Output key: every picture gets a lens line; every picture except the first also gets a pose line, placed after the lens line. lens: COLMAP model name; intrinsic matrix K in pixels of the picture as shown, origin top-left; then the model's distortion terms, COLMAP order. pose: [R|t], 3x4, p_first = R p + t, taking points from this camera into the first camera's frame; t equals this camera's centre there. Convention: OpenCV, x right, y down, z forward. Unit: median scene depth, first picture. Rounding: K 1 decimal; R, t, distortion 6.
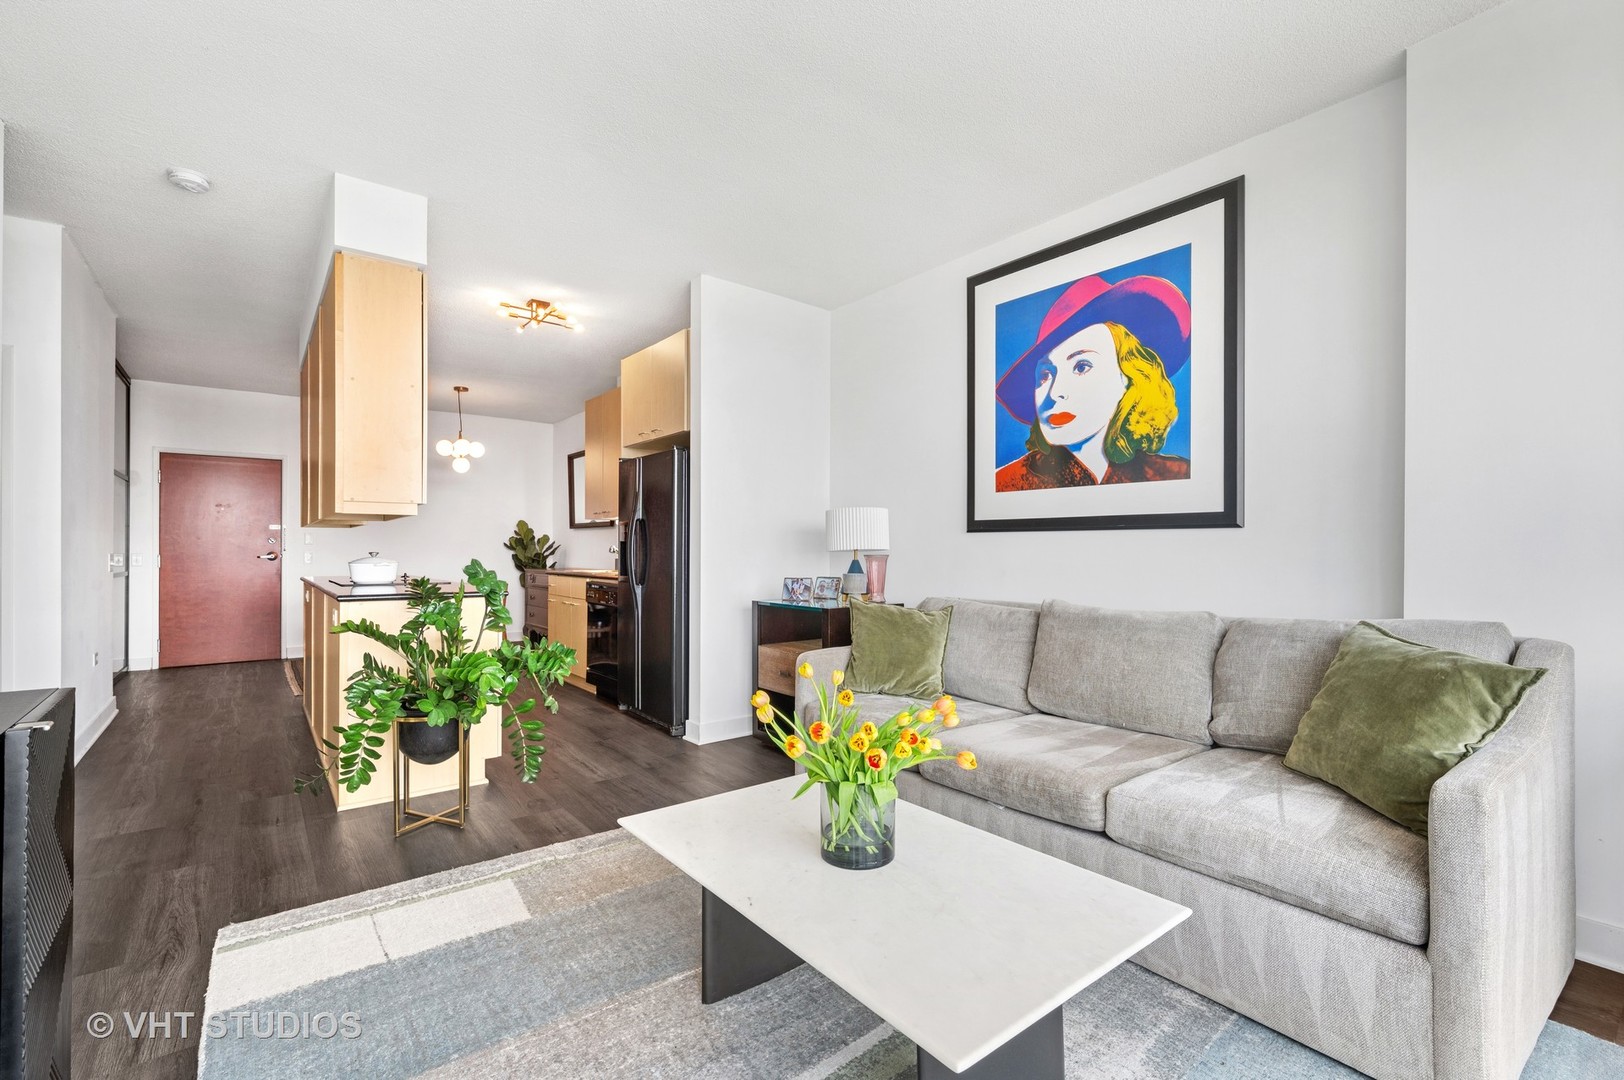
lens RADIAL K [[707.9, 0, 806.7], [0, 707.9, 543.1], [0, 0, 1]] dist [-0.000498, -0.000067]
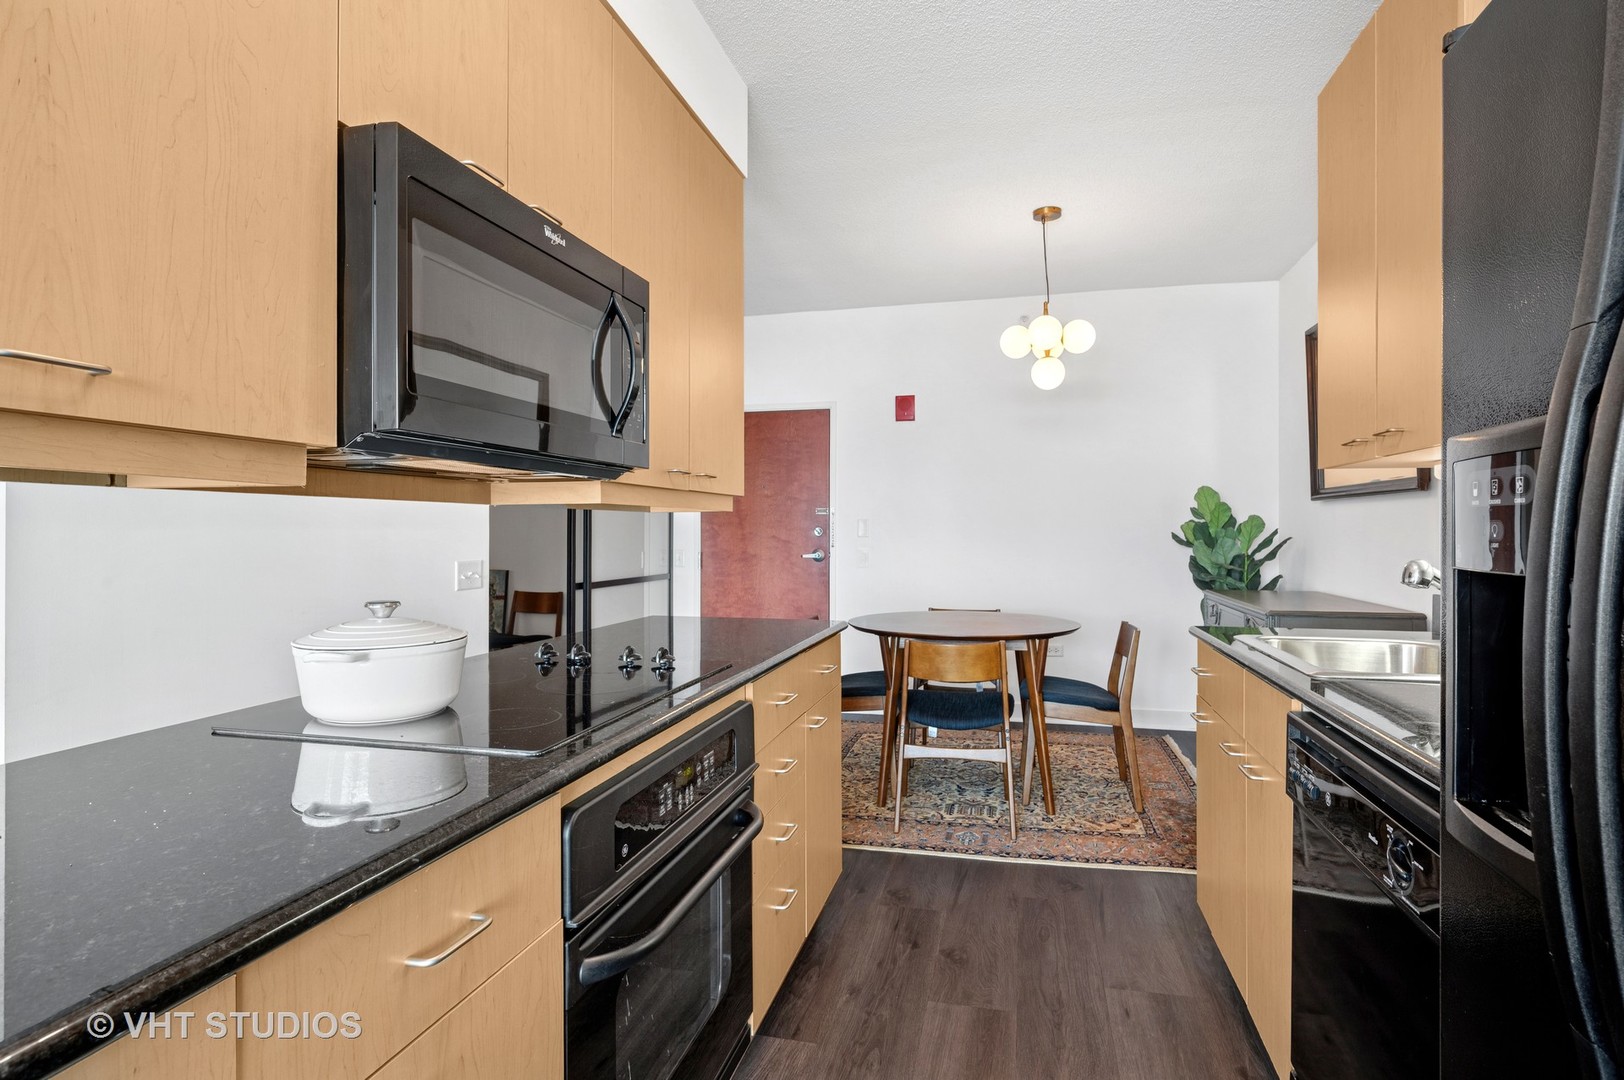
lens RADIAL K [[844.7, 0, 810.9], [0, 844.7, 532.7], [0, 0, 1]] dist [-0.004985, -0.001096]
pose [[0.602327, -0.004222, -0.798238, -0.128939], [0.005156, 0.999986, -0.001398, -0.001552], [0.798233, -0.003274, 0.602340, 0.528159]]
